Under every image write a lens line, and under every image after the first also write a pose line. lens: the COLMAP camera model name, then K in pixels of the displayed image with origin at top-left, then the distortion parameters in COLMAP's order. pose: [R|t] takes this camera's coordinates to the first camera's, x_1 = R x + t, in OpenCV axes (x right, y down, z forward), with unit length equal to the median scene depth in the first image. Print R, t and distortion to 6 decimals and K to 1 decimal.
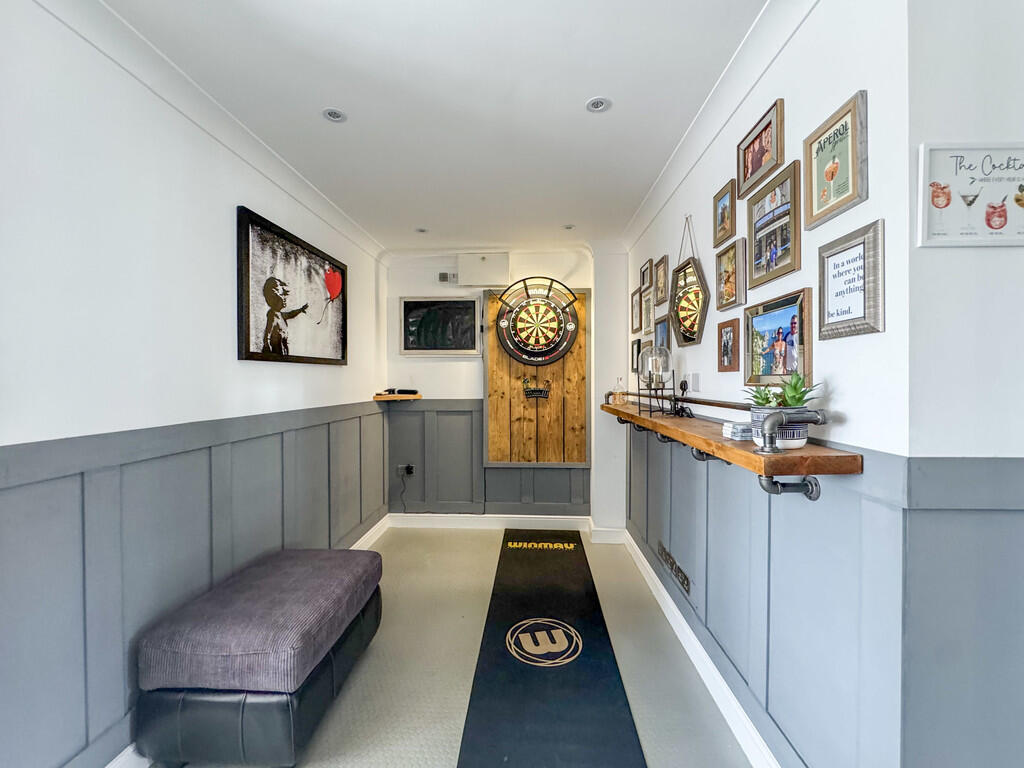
lens RADIAL K [[412.1, 0, 513.9], [0, 412.1, 385.5], [0, 0, 1]] dist [-0.002439, -0.000003]
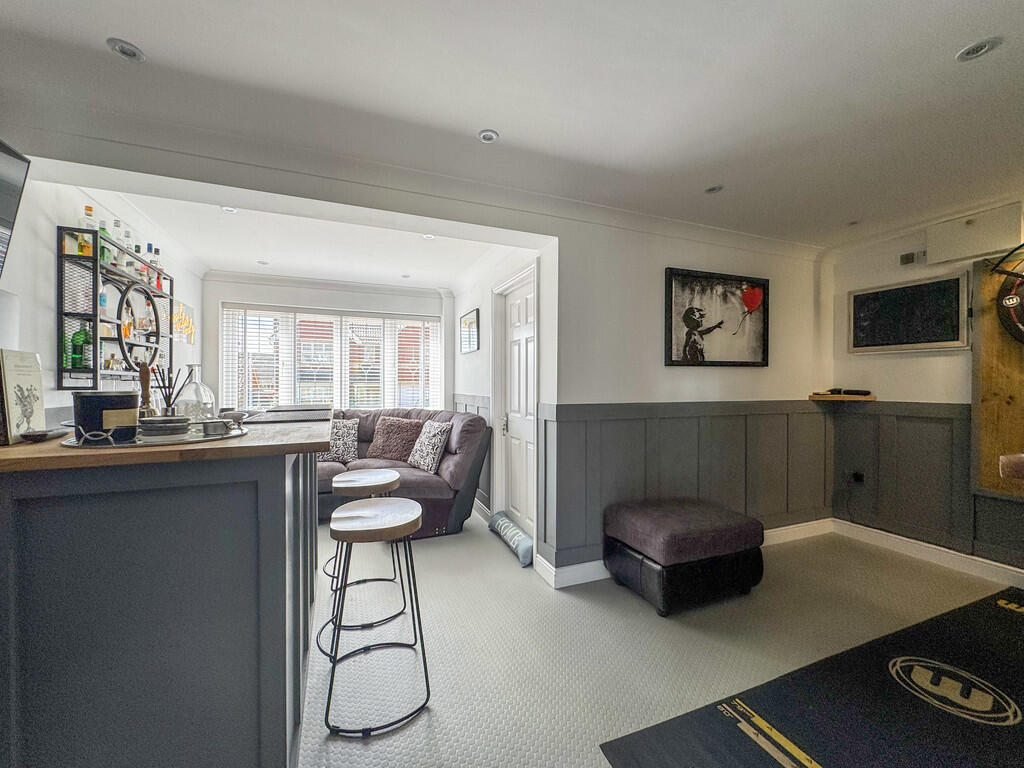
lens RADIAL K [[412.1, 0, 513.9], [0, 412.1, 385.5], [0, 0, 1]] dist [-0.002439, -0.000003]
pose [[0.426365, 0.008021, -0.904516, 0.372606], [-0.014145, 0.999898, 0.002199, 0.012336], [0.904440, 0.011857, 0.426435, -0.139737]]
